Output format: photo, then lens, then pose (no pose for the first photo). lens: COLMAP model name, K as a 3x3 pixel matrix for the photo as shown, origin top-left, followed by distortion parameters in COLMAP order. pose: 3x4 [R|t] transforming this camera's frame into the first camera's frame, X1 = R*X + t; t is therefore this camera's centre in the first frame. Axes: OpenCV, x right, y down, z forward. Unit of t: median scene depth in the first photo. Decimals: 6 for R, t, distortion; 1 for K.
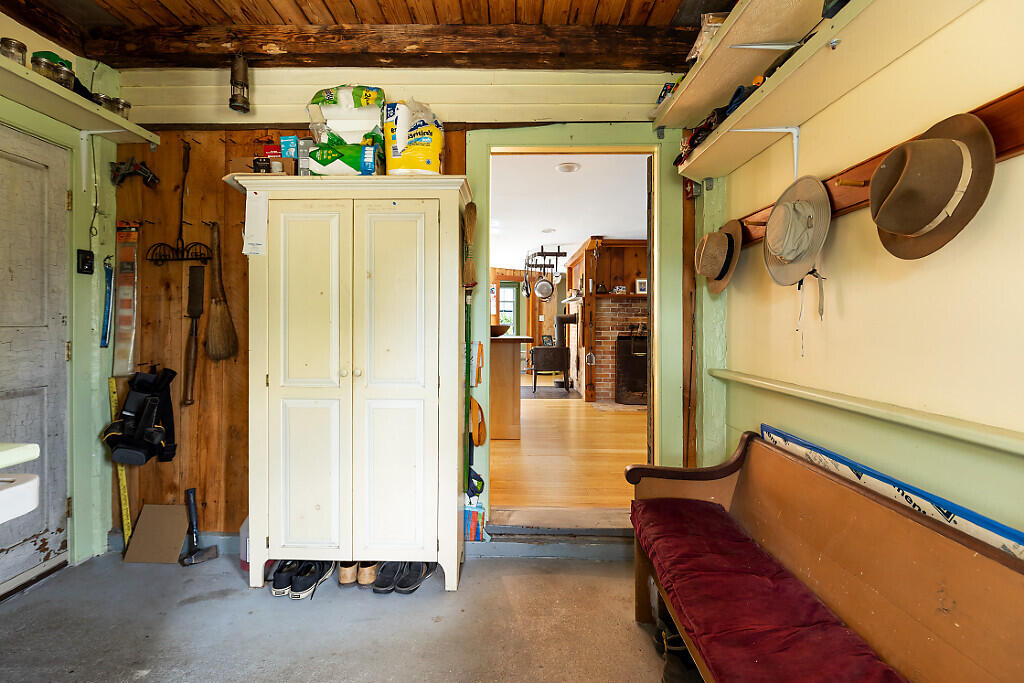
lens RADIAL K [[462.2, 0, 506.3], [0, 462.2, 326.6], [0, 0, 1]] dist [-0.000795, -0.000144]
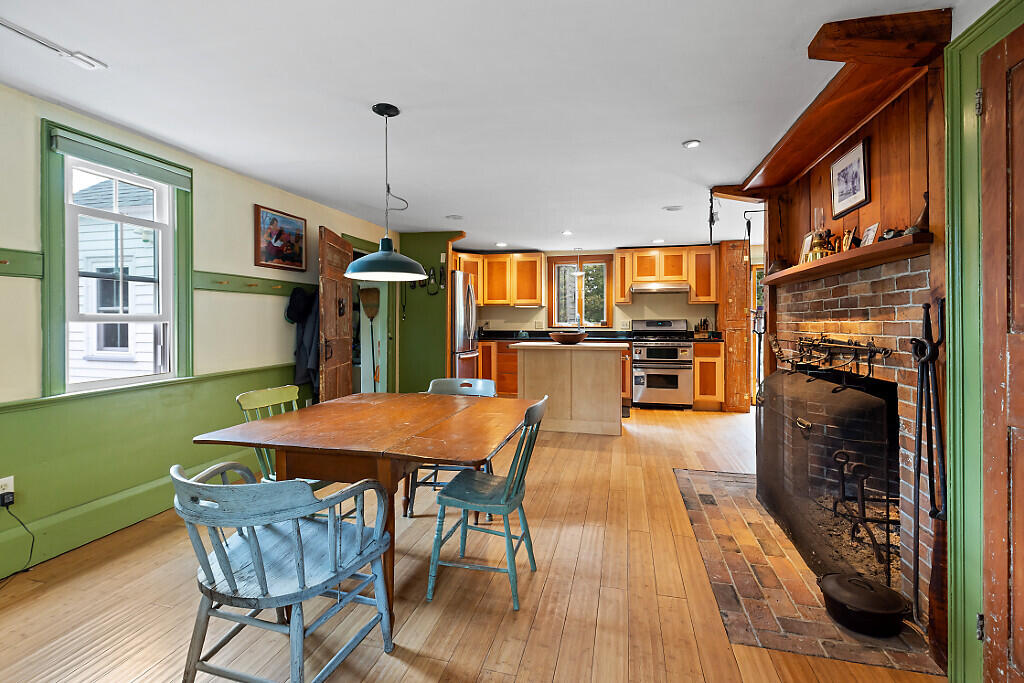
lens RADIAL K [[462.2, 0, 506.3], [0, 462.2, 326.6], [0, 0, 1]] dist [-0.000795, -0.000144]
pose [[-0.231272, 0.006127, -0.972870, 0.787962], [-0.004901, 0.999960, 0.007463, -0.017392], [0.972877, 0.006494, -0.231233, 0.820834]]
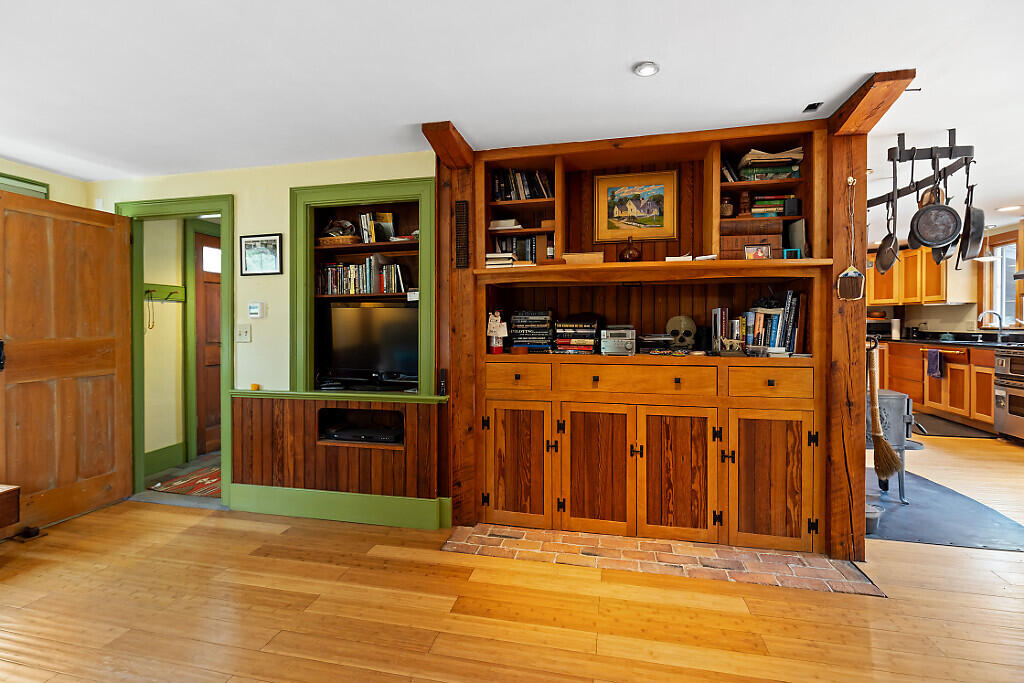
lens RADIAL K [[462.2, 0, 506.3], [0, 462.2, 326.6], [0, 0, 1]] dist [-0.000795, -0.000144]
pose [[-0.977412, 0.000675, 0.211342, 0.367275], [0.003249, 0.999925, 0.011832, -0.025061], [-0.211318, 0.012252, -0.977341, 1.722836]]
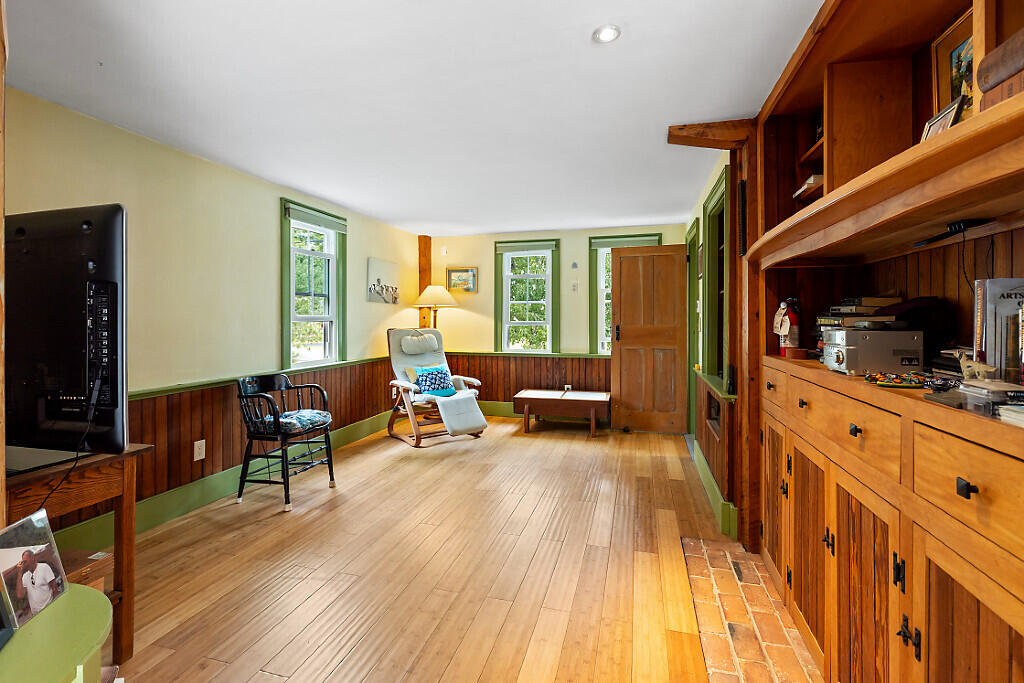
lens RADIAL K [[466.8, 0, 506.9], [0, 466.8, 319.0], [0, 0, 1]] dist [-0.001773, -0.000558]
pose [[0.255296, -0.004729, 0.966851, 0.077597], [0.007993, 0.999964, 0.002780, -0.024042], [-0.966830, 0.007018, 0.255325, 1.402696]]
